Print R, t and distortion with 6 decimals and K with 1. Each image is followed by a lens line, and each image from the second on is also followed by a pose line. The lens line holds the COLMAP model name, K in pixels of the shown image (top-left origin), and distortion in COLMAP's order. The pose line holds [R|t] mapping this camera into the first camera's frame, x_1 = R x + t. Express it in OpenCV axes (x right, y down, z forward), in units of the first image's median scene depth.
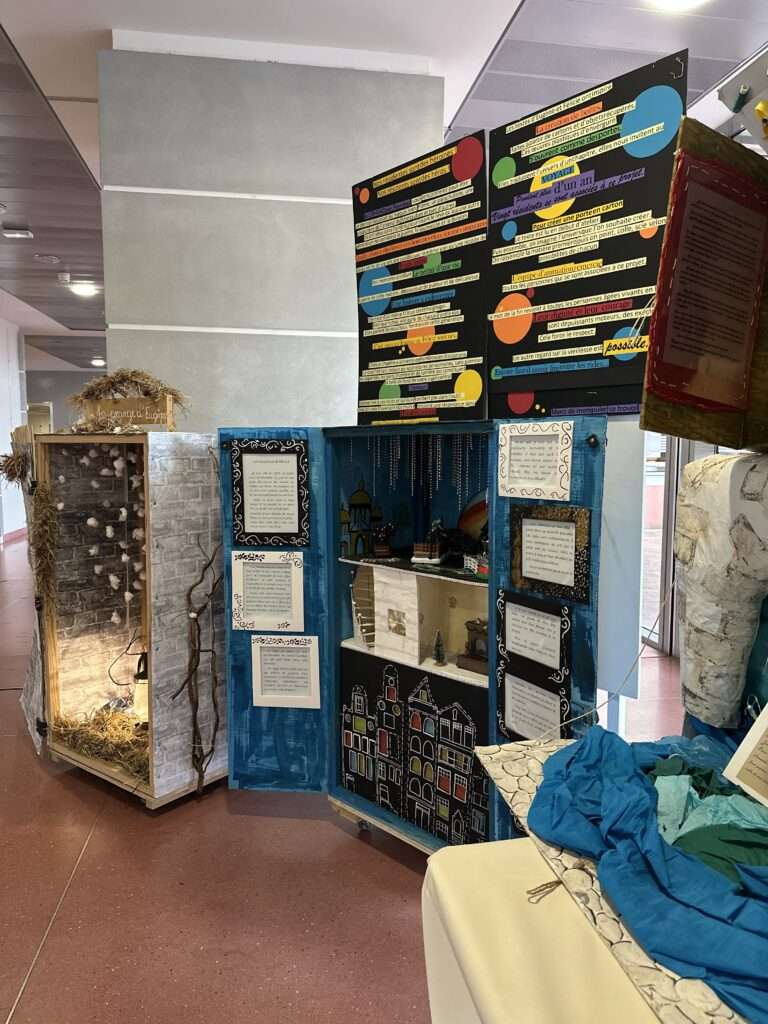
lens RADIAL K [[712.4, 0, 384.0], [0, 712.4, 512.0], [0, 0, 1]] dist [0.117656, -0.144315]
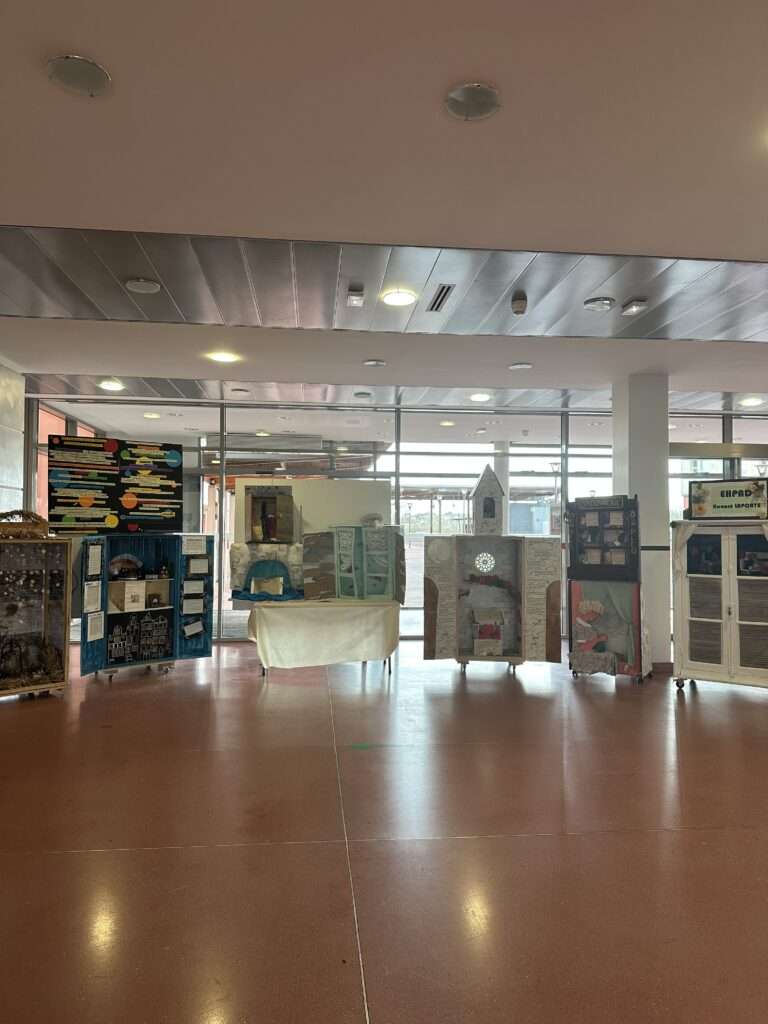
lens RADIAL K [[712.4, 0, 384.0], [0, 712.4, 512.0], [0, 0, 1]] dist [0.117656, -0.144315]
pose [[0.069486, 0.029758, 0.997139, -2.823612], [0.086845, 0.995580, -0.035763, -0.012691], [-0.993796, 0.089082, 0.066595, -0.293039]]
